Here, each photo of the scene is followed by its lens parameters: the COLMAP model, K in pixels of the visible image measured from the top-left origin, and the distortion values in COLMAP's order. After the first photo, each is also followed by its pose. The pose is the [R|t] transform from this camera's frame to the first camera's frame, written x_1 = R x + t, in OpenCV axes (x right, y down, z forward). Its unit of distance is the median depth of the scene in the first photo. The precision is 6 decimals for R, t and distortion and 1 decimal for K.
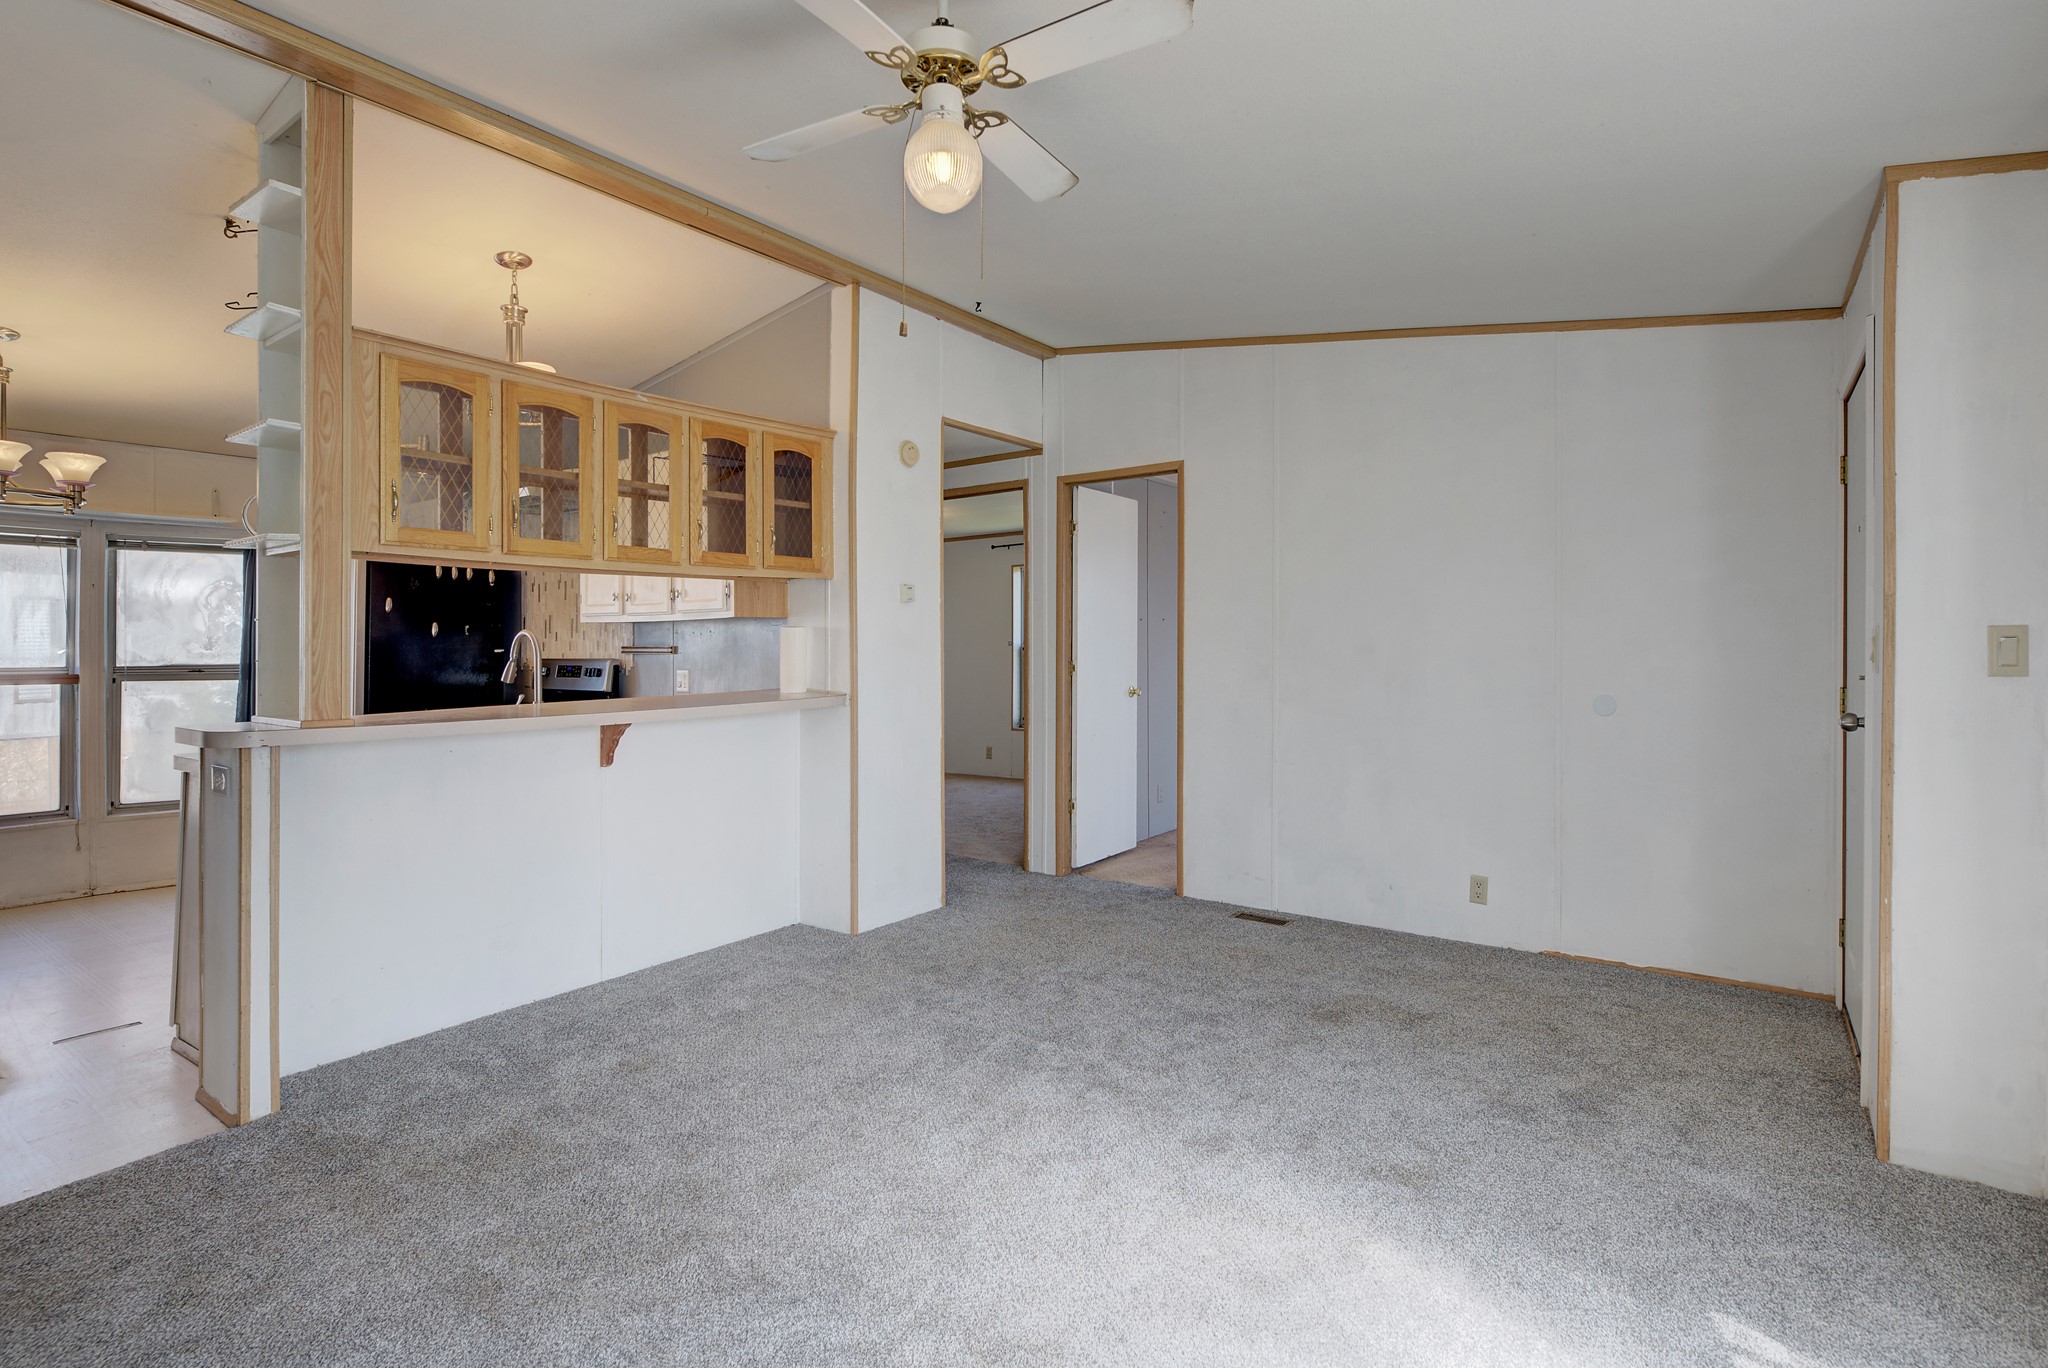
lens RADIAL K [[984.4, 0, 1027.5], [0, 984.4, 644.1], [0, 0, 1]] dist [0.001496, -0.000156]
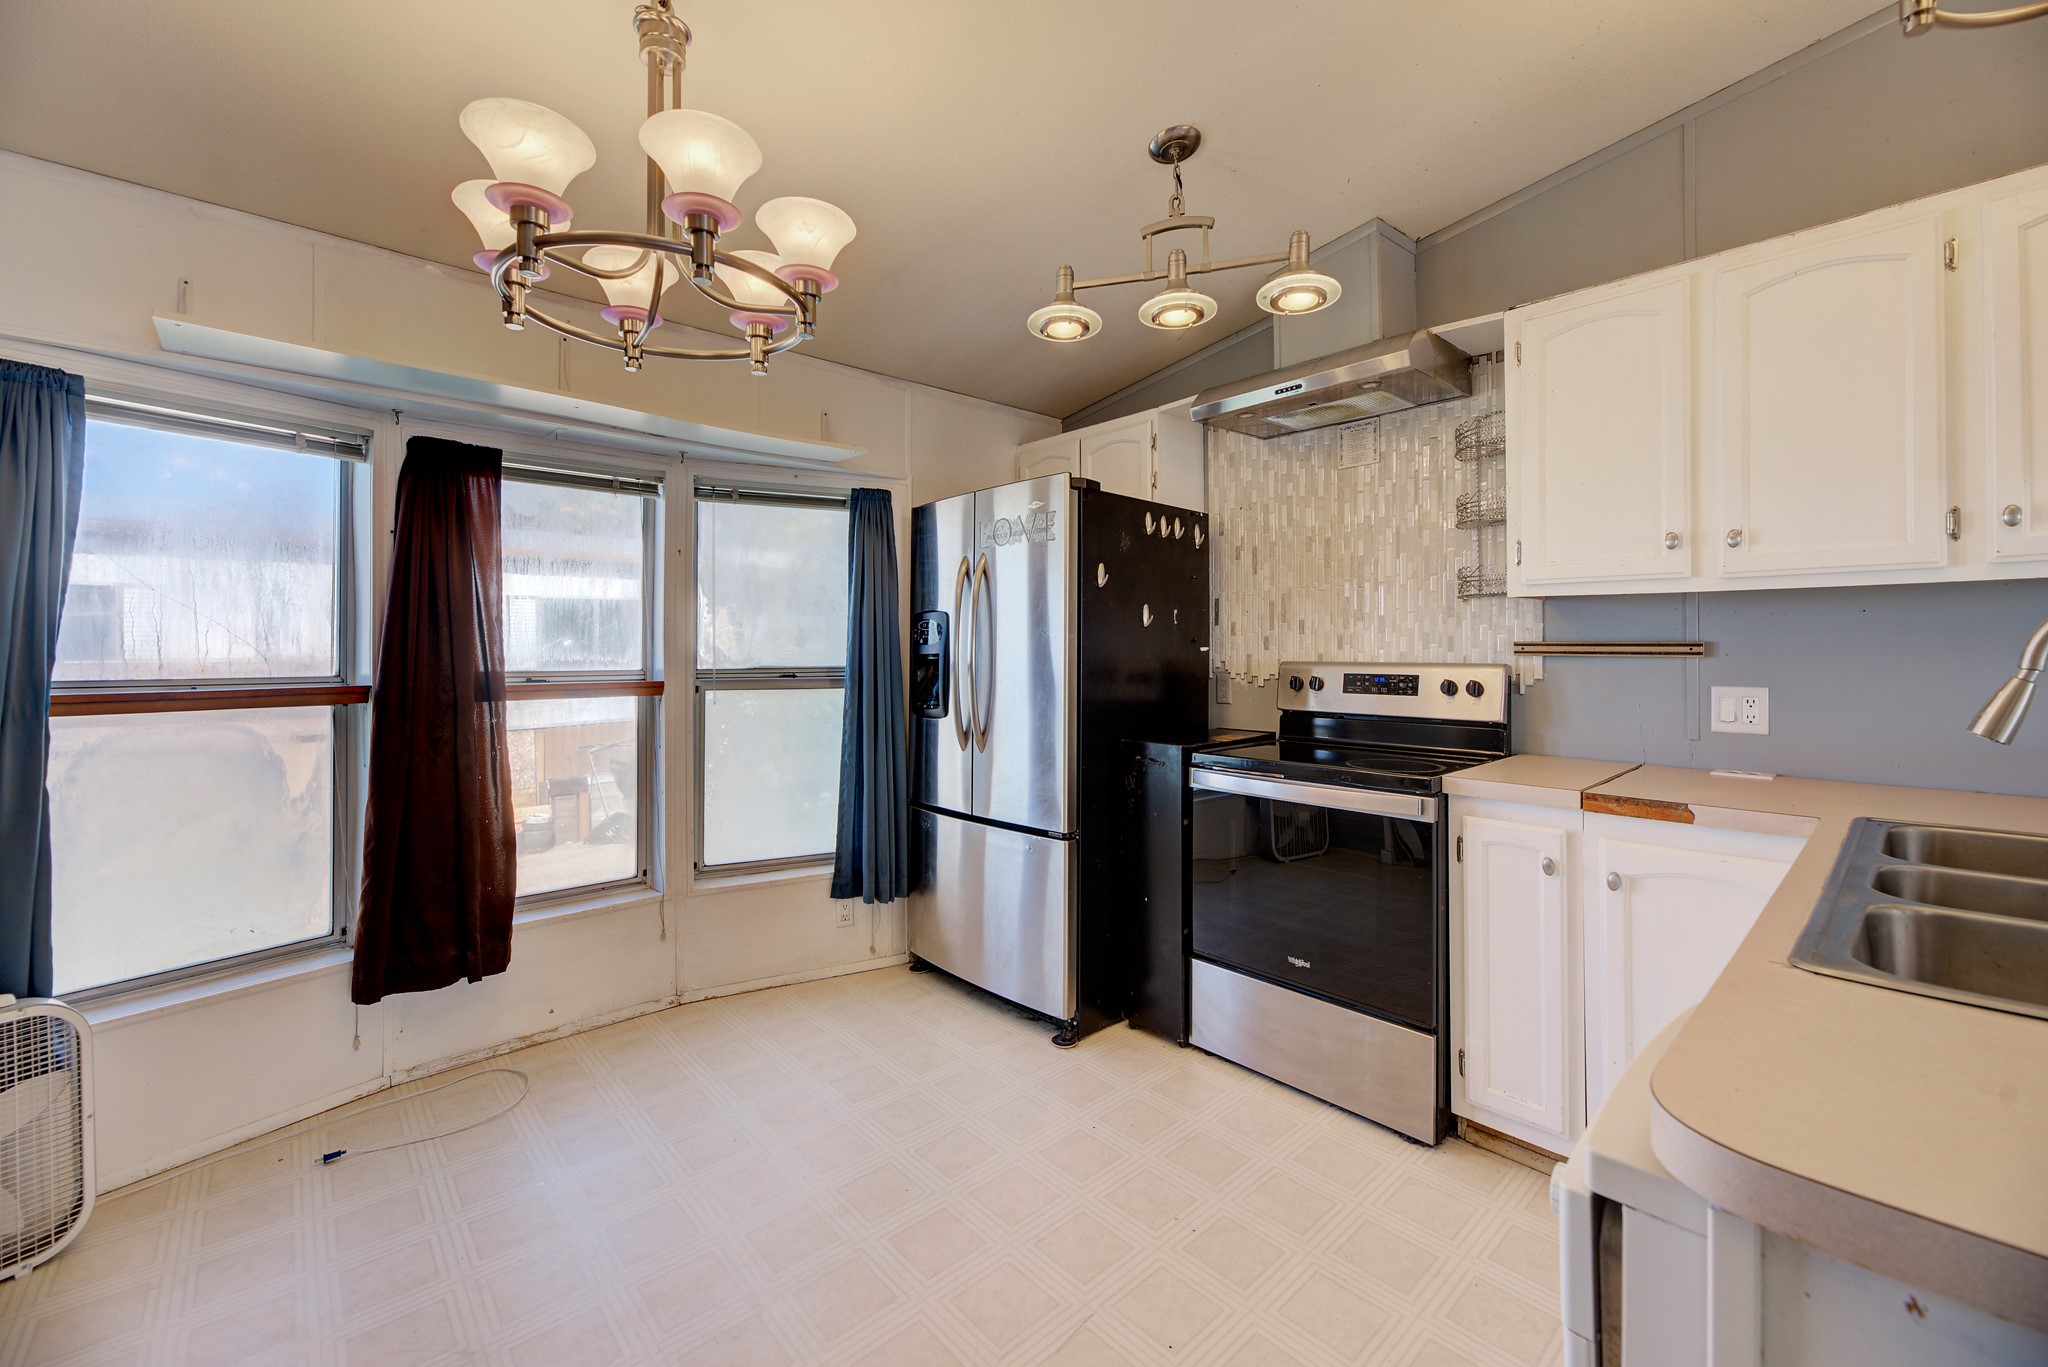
lens RADIAL K [[841.7, 0, 1045.5], [0, 841.7, 649.3], [0, 0, 1]] dist [-0.000507, -0.000185]
pose [[0.979265, 0.004562, -0.202534, -0.581051], [-0.003797, 0.999984, 0.004168, 0.005139], [0.202549, -0.003312, 0.979266, 0.479207]]
